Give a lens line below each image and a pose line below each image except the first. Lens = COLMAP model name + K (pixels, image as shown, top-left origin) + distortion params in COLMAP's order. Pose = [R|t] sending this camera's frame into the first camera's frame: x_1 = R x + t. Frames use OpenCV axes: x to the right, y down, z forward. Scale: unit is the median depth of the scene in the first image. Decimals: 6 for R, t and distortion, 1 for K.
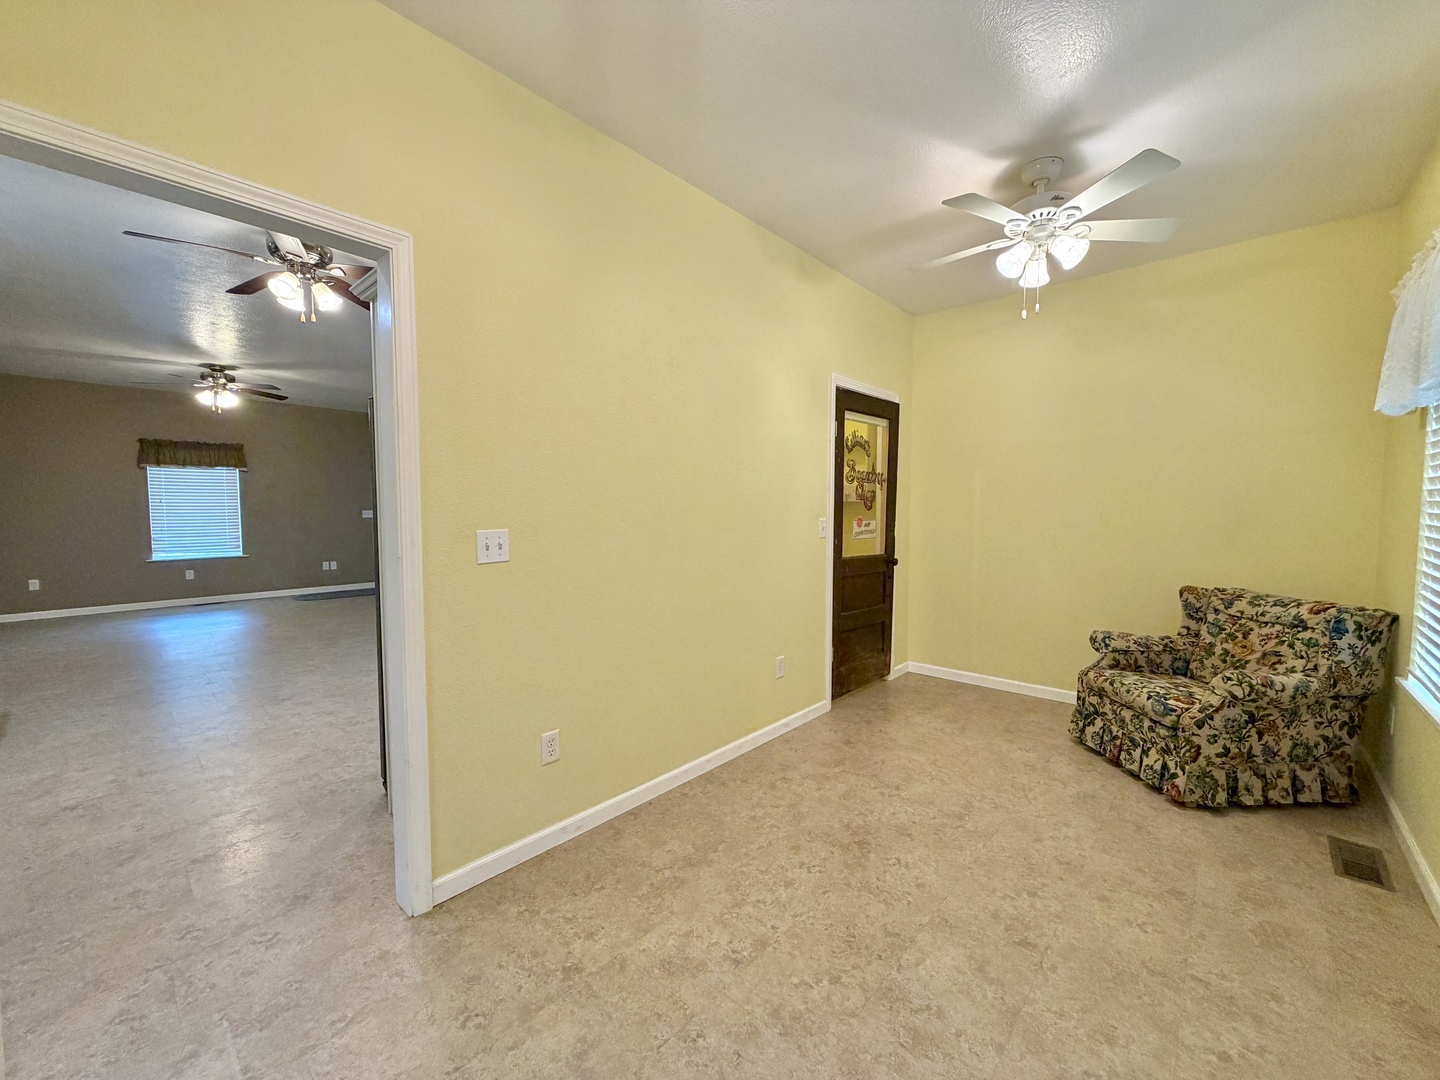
lens RADIAL K [[574.3, 0, 714.5], [0, 574.3, 541.8], [0, 0, 1]] dist [0.000293, 0.000073]
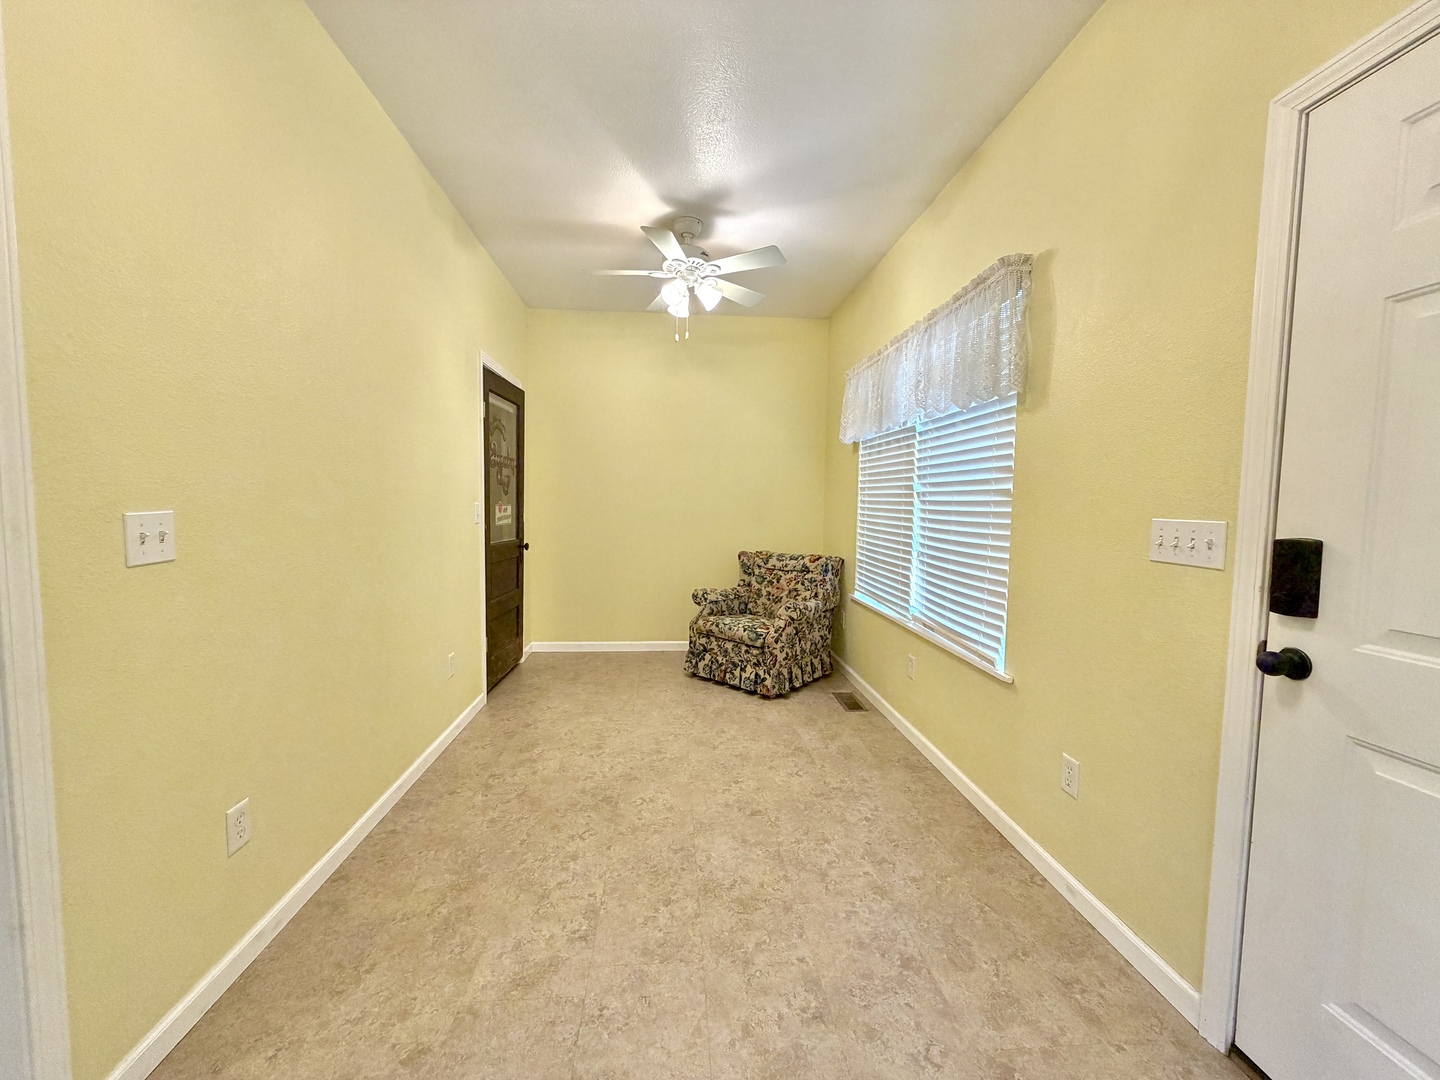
lens RADIAL K [[574.3, 0, 712.4], [0, 574.3, 540.8], [0, 0, 1]] dist [0.000293, 0.000073]
pose [[0.686506, -0.041891, 0.725917, -0.319748], [0.030425, 0.999120, 0.028884, 0.009107], [-0.726488, 0.002257, 0.687176, 0.090251]]
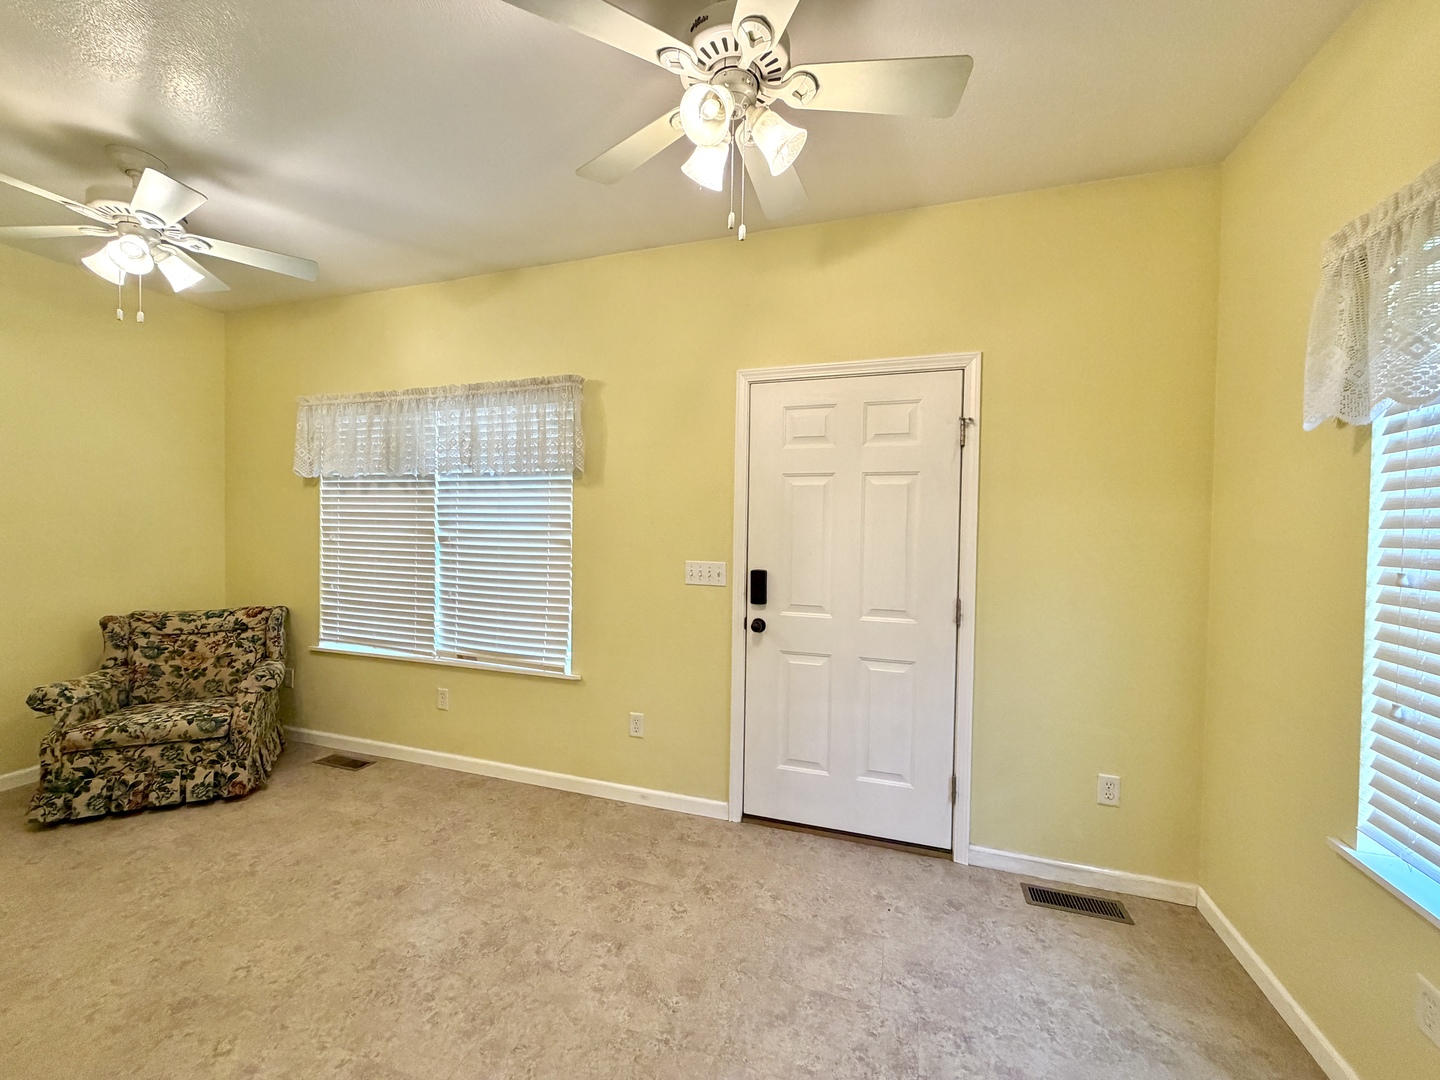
lens RADIAL K [[574.3, 0, 714.4], [0, 574.3, 541.2], [0, 0, 1]] dist [0.000293, 0.000073]
pose [[-0.403644, -0.026091, 0.914544, -0.579748], [0.038678, 0.998213, 0.045549, -0.066336], [-0.914098, 0.053758, -0.401914, 0.545611]]
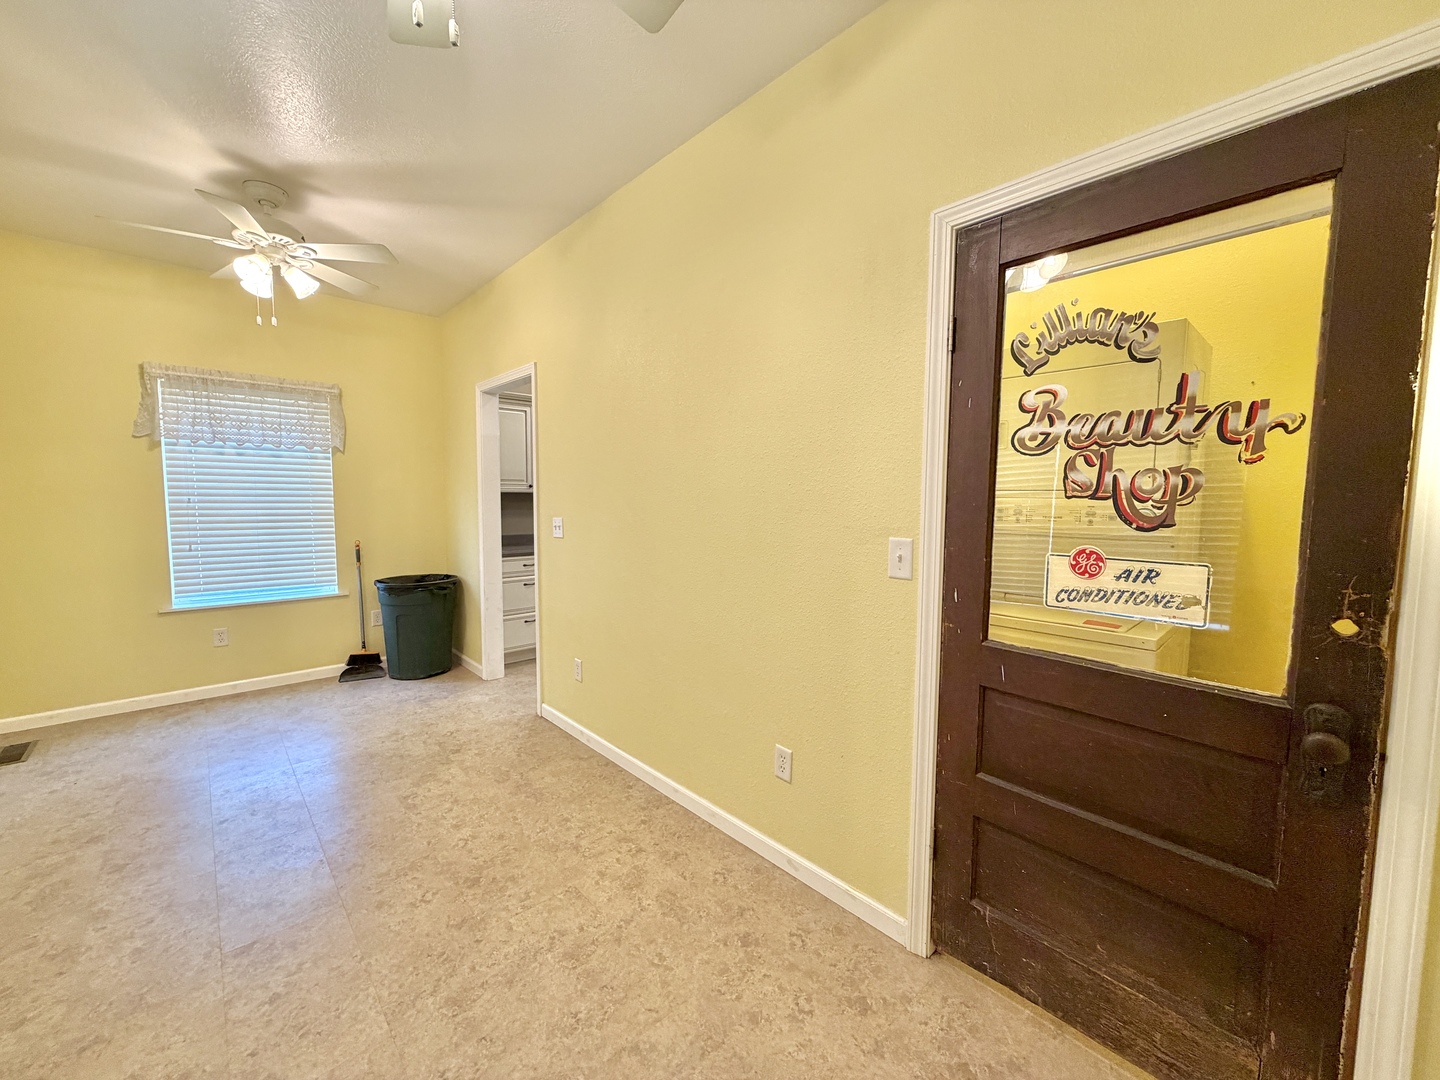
lens RADIAL K [[574.3, 0, 718.2], [0, 574.3, 540.9], [0, 0, 1]] dist [0.000293, 0.000073]
pose [[-0.087272, 0.078108, -0.993118, 0.921475], [-0.065672, 0.994302, 0.083972, -0.093515], [0.994017, 0.072549, -0.081645, 1.210768]]
